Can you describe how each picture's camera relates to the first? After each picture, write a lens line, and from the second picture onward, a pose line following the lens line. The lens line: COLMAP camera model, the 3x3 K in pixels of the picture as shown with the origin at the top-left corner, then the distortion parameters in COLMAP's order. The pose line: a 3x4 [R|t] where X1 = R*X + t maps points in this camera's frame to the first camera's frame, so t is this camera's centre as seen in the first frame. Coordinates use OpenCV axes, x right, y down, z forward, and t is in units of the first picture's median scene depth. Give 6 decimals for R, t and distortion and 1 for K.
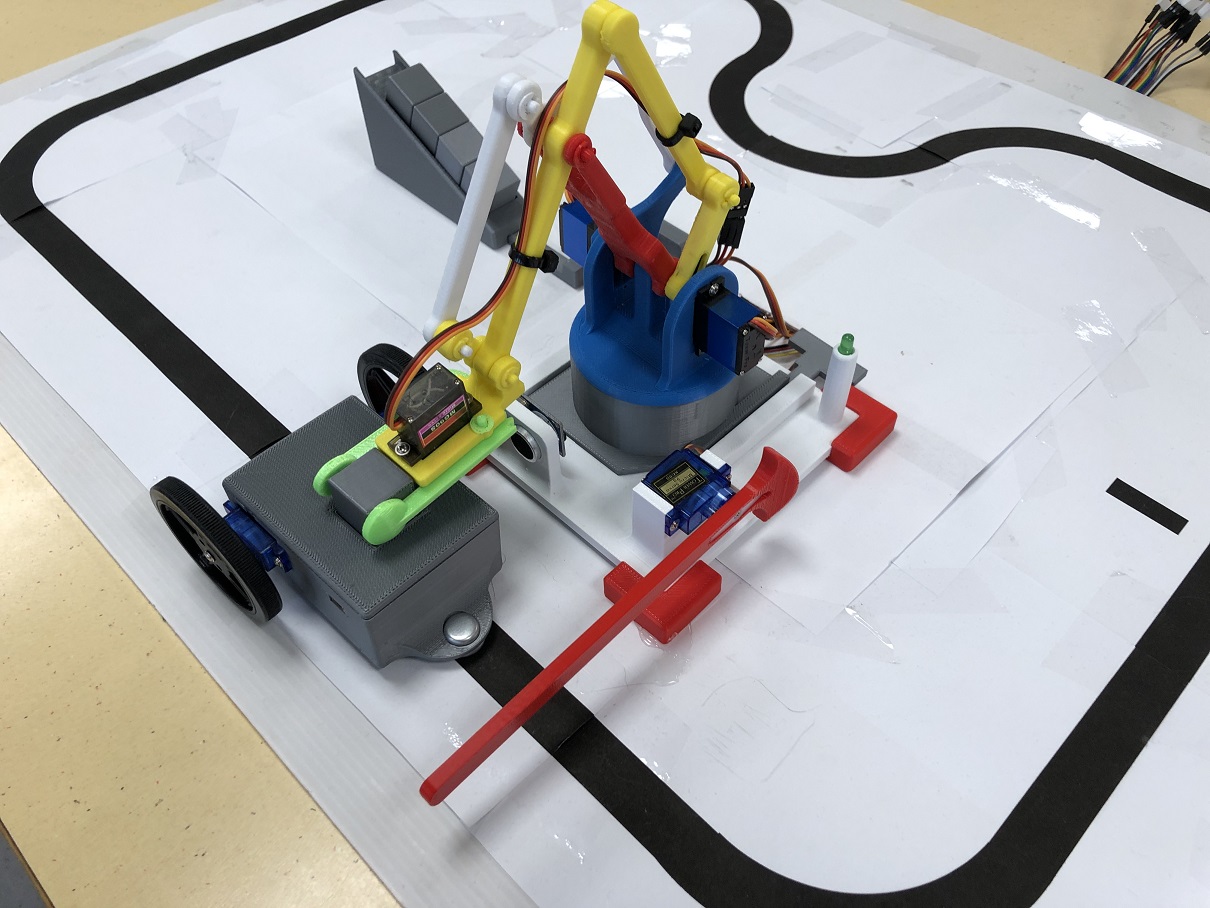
lens RADIAL K [[993.5, 0, 605.0], [0, 993.5, 454.0], [0, 0, 1]] dist [0.004128, 0.000193]
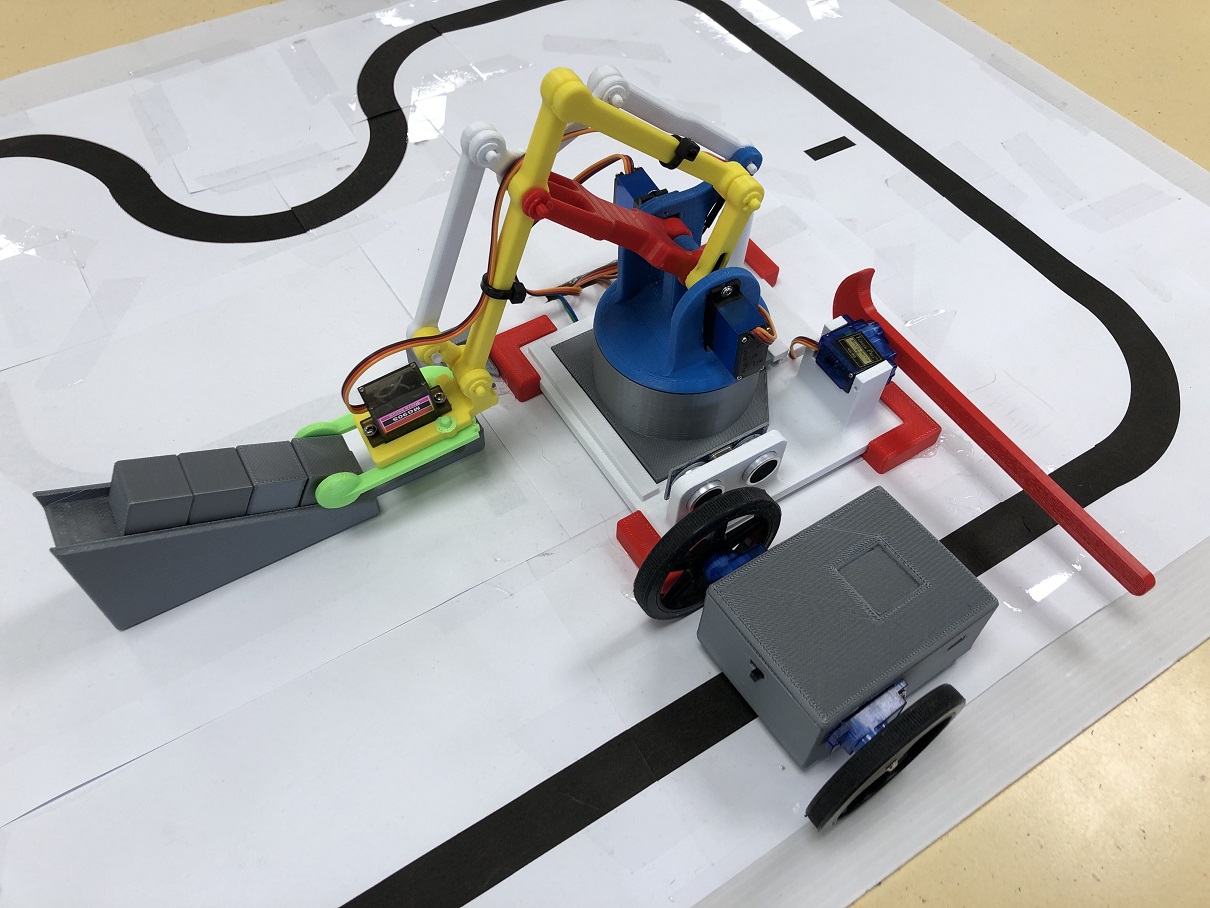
lens RADIAL K [[1011.2, 0, 602.2], [0, 1011.2, 437.2], [0, 0, 1]] dist [0.013442, 0.008243]
pose [[0.222049, -0.763066, 0.606980, -0.626897], [0.729456, 0.543081, 0.415881, -0.500340], [-0.646984, 0.350419, 0.677214, 0.358548]]
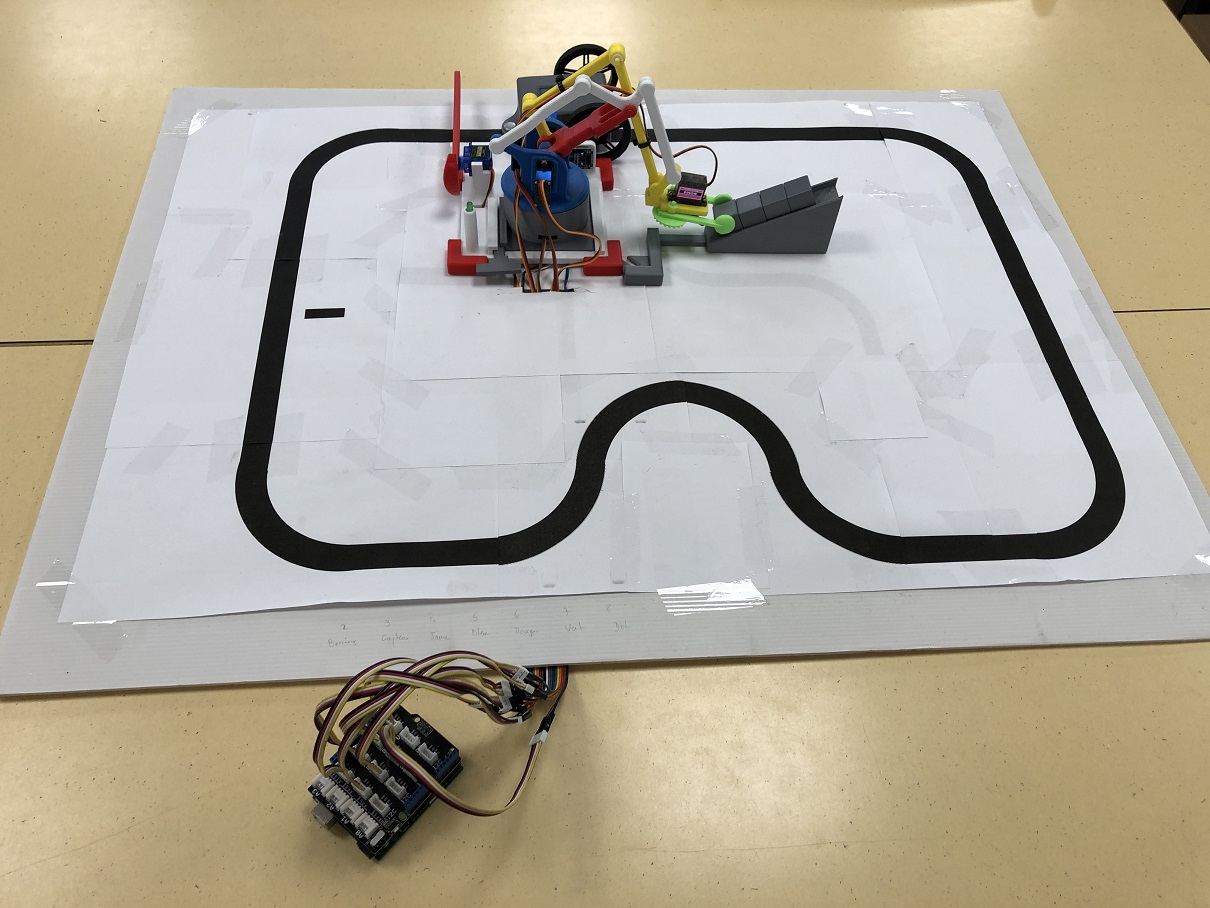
lens RADIAL K [[980.4, 0, 605.0], [0, 980.4, 454.0], [0, 0, 1]] dist [0.051423, -0.096232]
pose [[-0.652727, 0.581870, -0.485154, 1.173275], [-0.612616, -0.028643, 0.789861, -1.658582], [0.445701, 0.812777, 0.375159, 0.682176]]
